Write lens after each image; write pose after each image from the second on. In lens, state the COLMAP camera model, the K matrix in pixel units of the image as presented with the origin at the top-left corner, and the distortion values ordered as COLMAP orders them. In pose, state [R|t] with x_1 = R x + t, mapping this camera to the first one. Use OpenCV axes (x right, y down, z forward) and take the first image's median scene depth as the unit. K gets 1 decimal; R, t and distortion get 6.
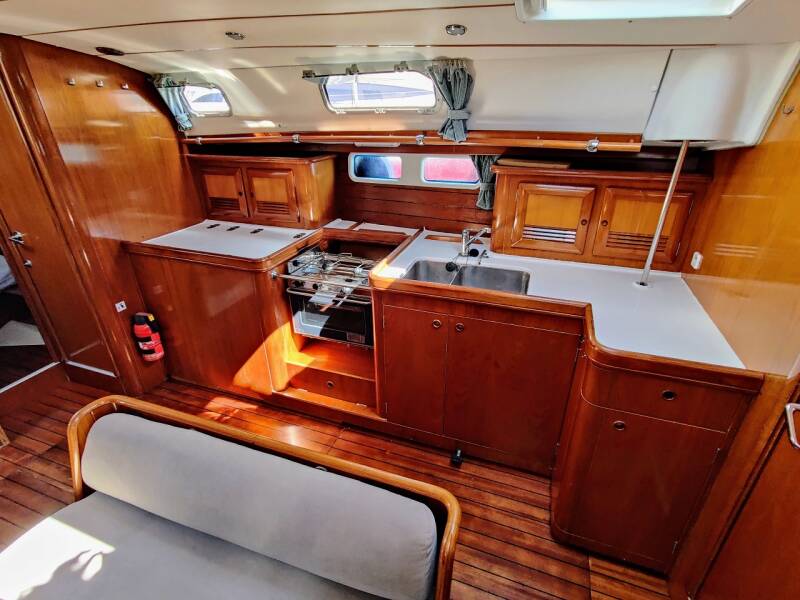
lens RADIAL K [[394.7, 0, 402.6], [0, 394.7, 294.0], [0, 0, 1]] dist [0.000334, 0.001922]
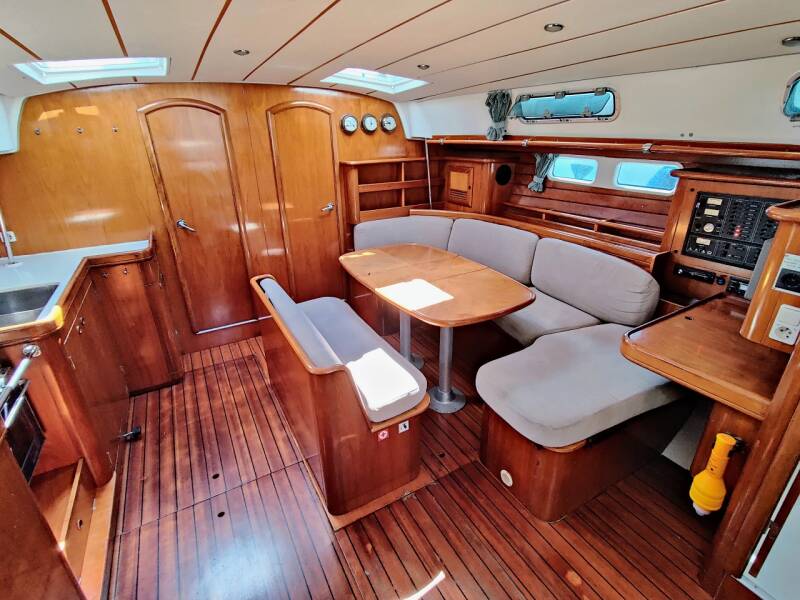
lens RADIAL K [[394.7, 0, 402.6], [0, 394.7, 294.0], [0, 0, 1]] dist [0.000334, 0.001922]
pose [[-0.759078, -0.232474, 0.608076, -0.919433], [0.300566, 0.703398, 0.644121, -0.316845], [-0.577461, 0.671705, -0.464060, 0.722390]]
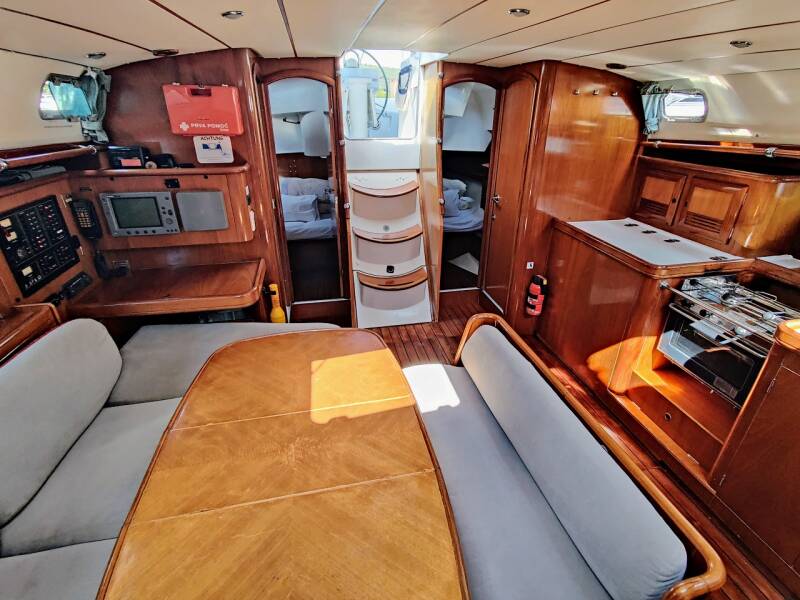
lens RADIAL K [[394.7, 0, 402.6], [0, 394.7, 294.0], [0, 0, 1]] dist [0.000334, 0.001922]
pose [[0.524164, 0.380501, -0.761886, 0.084332], [-0.376675, 0.905952, 0.193305, 0.024471], [0.763785, 0.185660, 0.618193, -0.094033]]
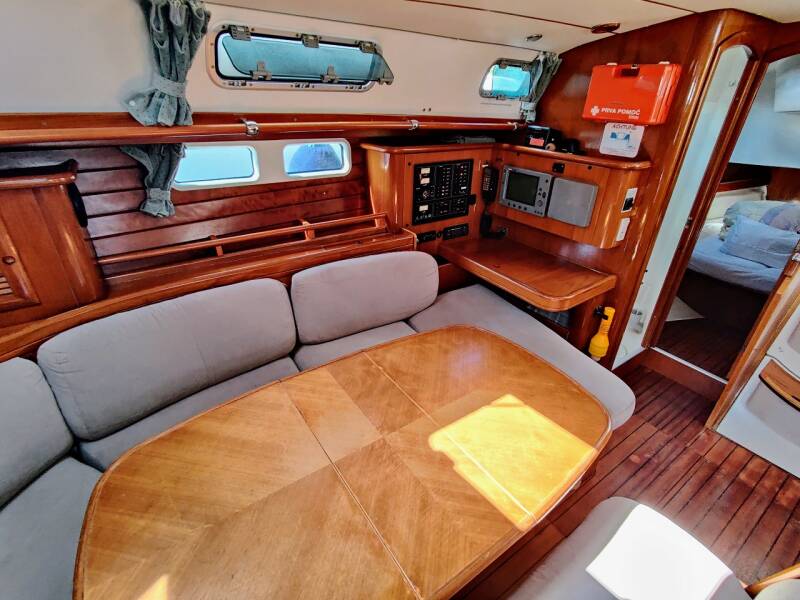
lens RADIAL K [[394.7, 0, 402.6], [0, 394.7, 294.0], [0, 0, 1]] dist [0.000334, 0.001922]
pose [[-0.579915, 0.365314, -0.728179, -0.023797], [-0.371859, 0.676583, 0.635575, -0.075949], [0.724858, 0.639359, -0.256515, 0.175877]]
